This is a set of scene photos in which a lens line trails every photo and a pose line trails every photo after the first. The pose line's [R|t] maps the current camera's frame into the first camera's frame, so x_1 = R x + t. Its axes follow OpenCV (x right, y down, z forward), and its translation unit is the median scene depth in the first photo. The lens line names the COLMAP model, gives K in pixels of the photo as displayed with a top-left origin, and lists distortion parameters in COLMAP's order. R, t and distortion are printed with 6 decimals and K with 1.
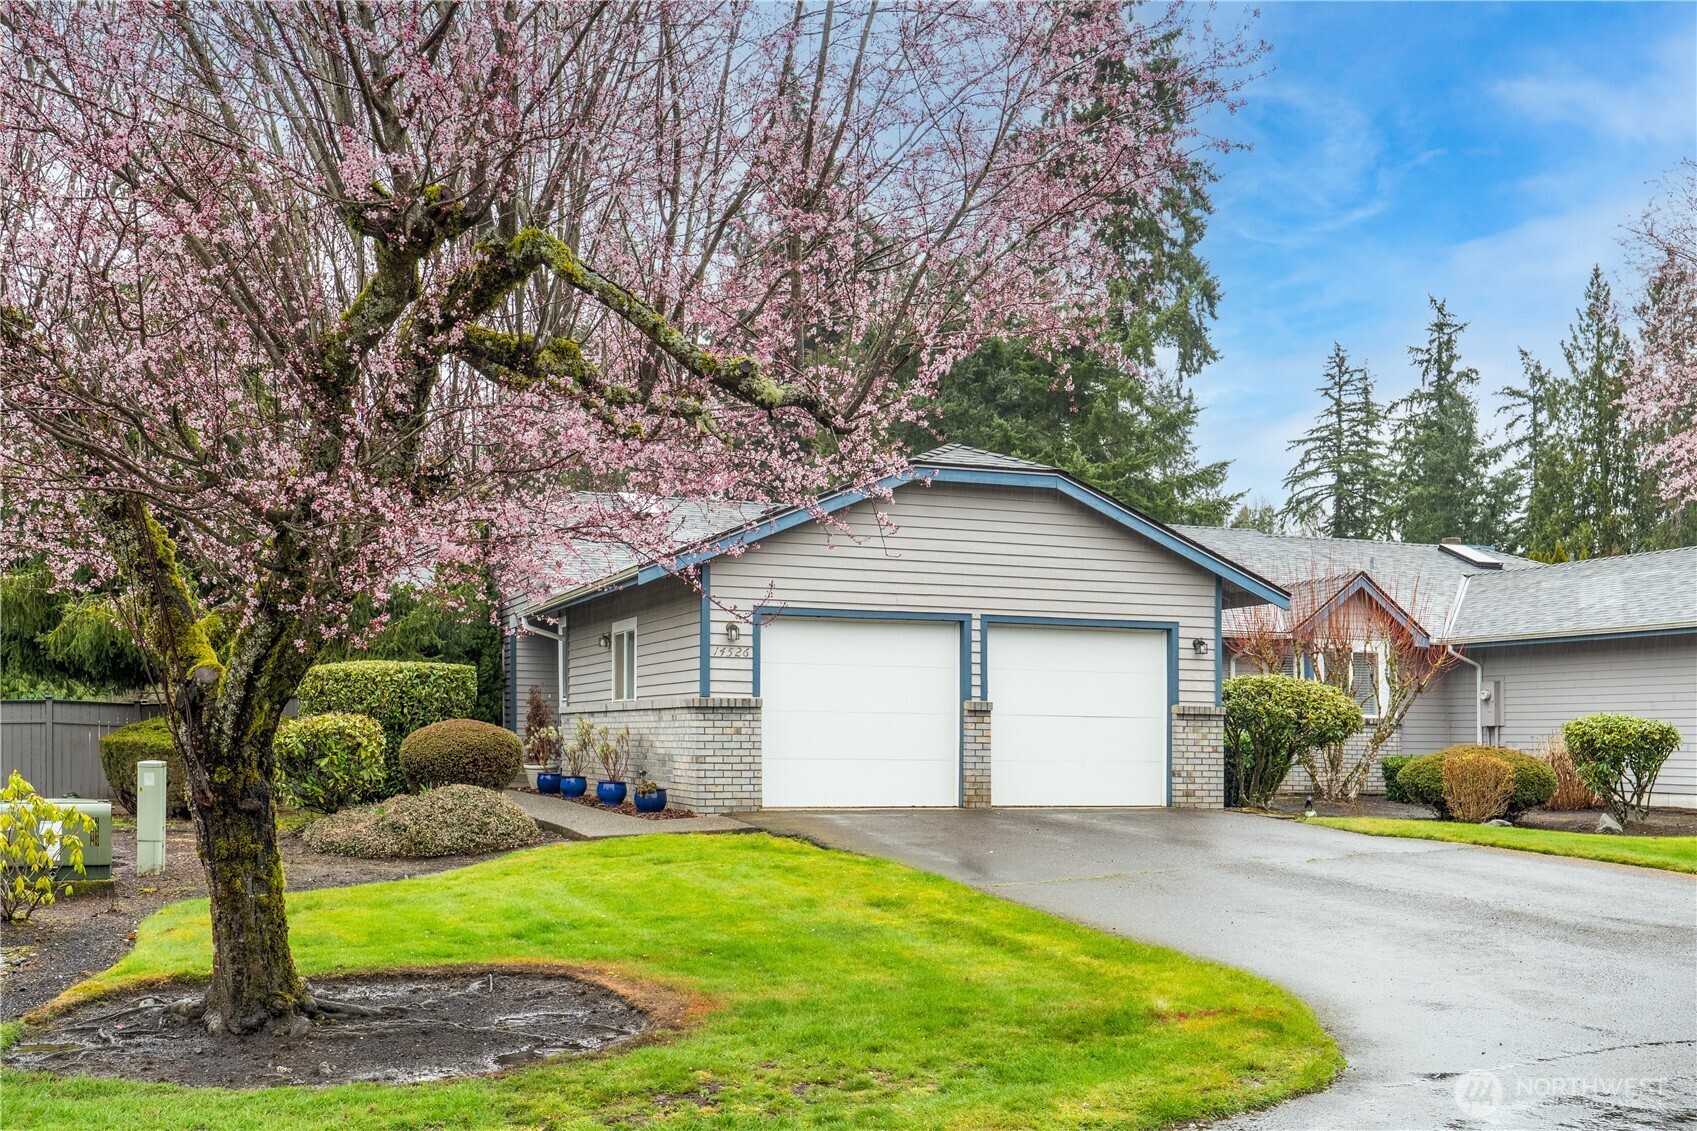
lens RADIAL K [[1706.5, 0, 848.5], [0, 1706.5, 565.5], [0, 0, 1]] dist [0.011088, 0.001135]
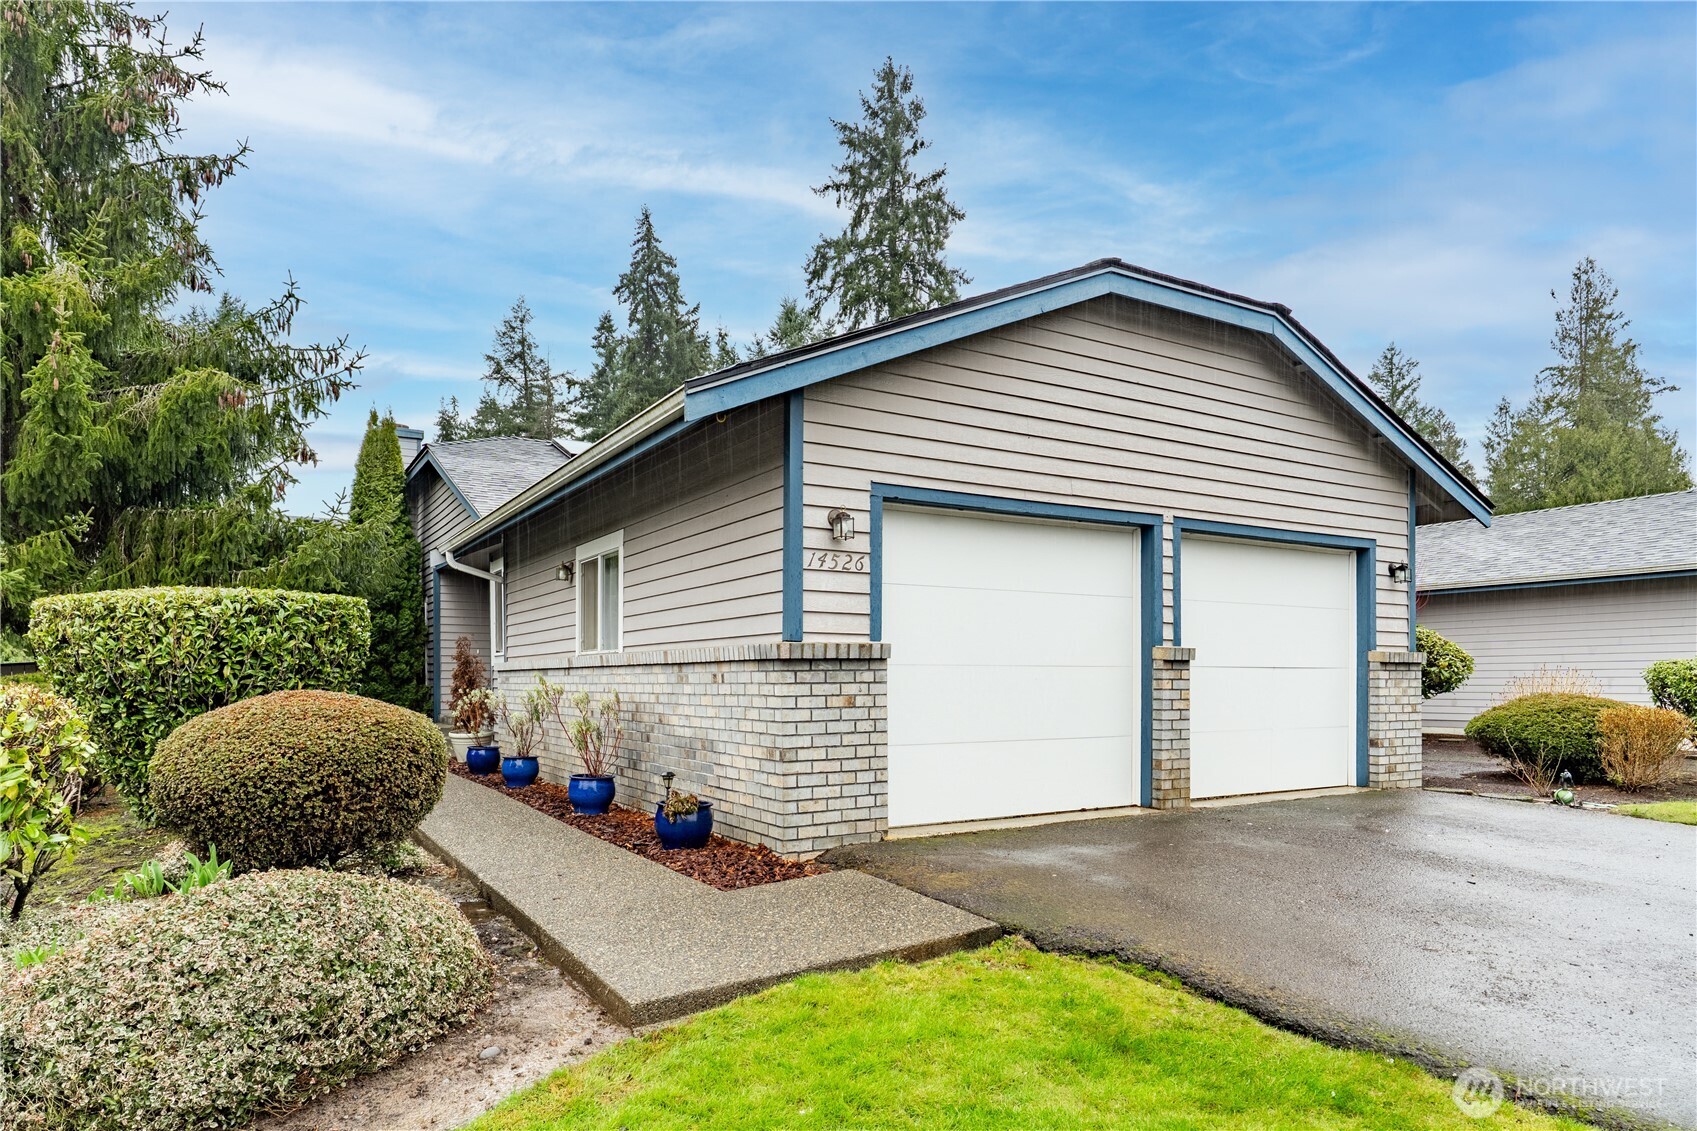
lens RADIAL K [[1009.6, 0, 846.8], [0, 1009.6, 591.6], [0, 0, 1]] dist [-0.000278, 0.000838]
pose [[0.982462, 0.001895, 0.186453, -0.121095], [-0.004642, 0.999887, 0.014298, 0.052956], [-0.186405, -0.014913, 0.982360, 0.637099]]
